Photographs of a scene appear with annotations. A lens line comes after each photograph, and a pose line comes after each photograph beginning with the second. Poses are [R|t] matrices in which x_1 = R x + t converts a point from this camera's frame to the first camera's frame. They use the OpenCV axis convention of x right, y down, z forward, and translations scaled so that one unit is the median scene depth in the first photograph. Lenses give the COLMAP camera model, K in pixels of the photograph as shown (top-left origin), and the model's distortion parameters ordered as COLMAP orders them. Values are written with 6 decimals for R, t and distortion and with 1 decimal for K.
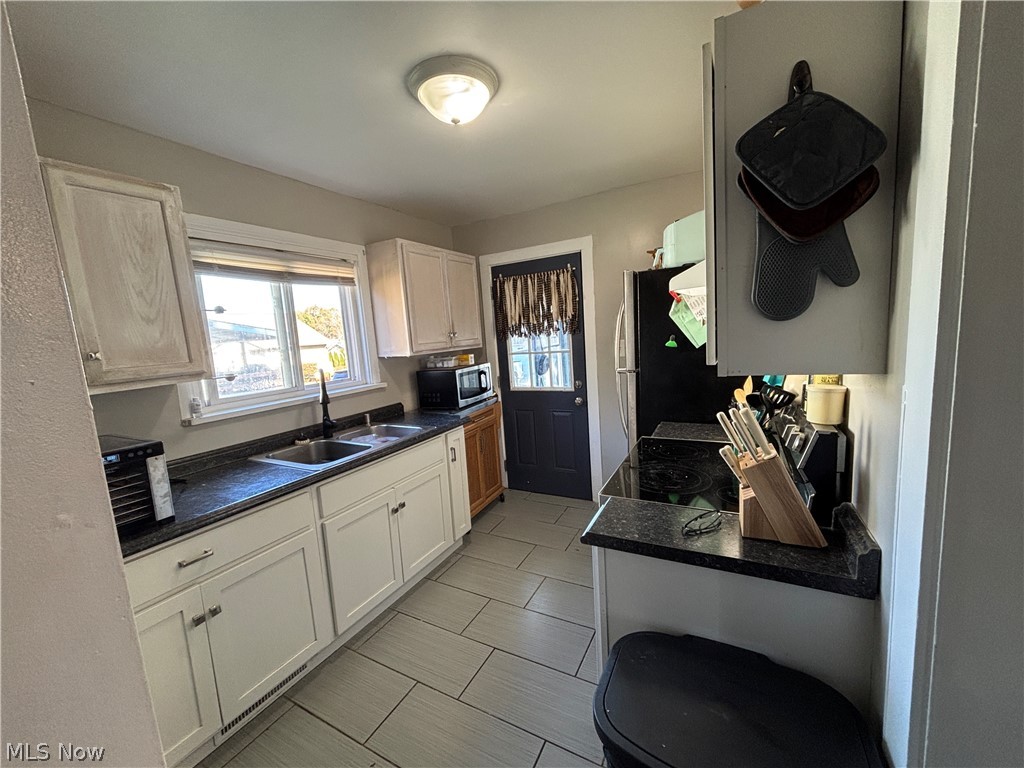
lens RADIAL K [[410.5, 0, 510.8], [0, 410.5, 385.4], [0, 0, 1]] dist [0.001732, -0.001437]
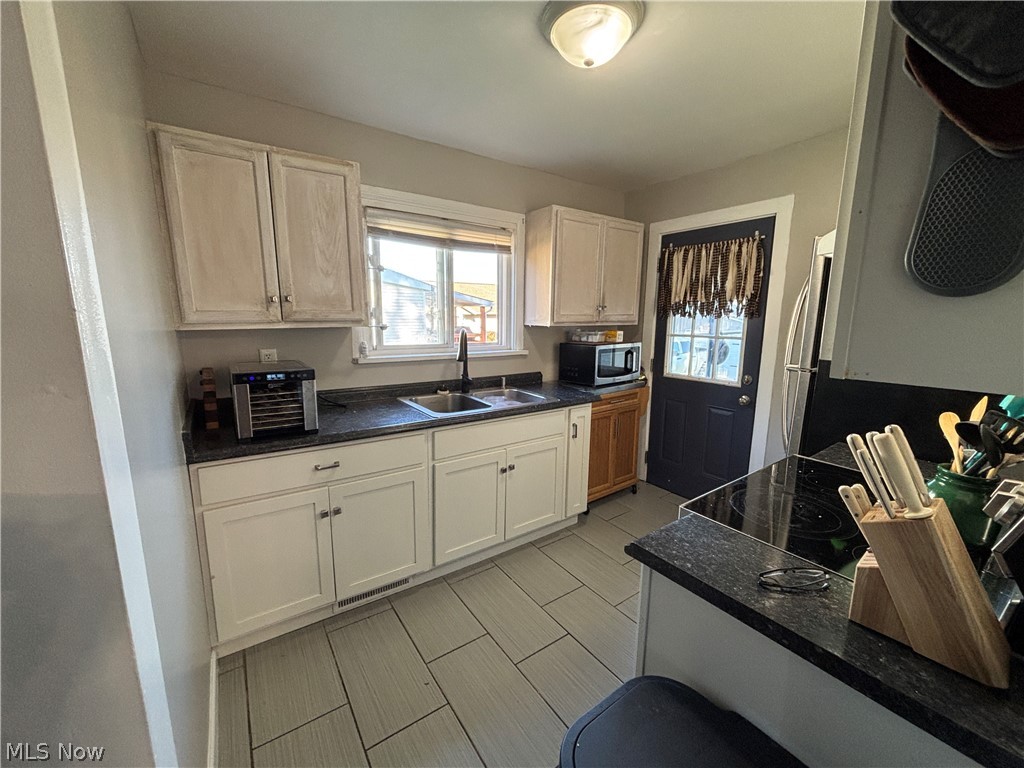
lens RADIAL K [[410.5, 0, 511.3], [0, 410.5, 385.5], [0, 0, 1]] dist [0.001732, -0.001437]
pose [[0.889823, 0.151748, -0.430335, 0.155127], [-0.128275, 0.988239, 0.083239, 0.001346], [0.437906, -0.018867, 0.898823, 0.079085]]
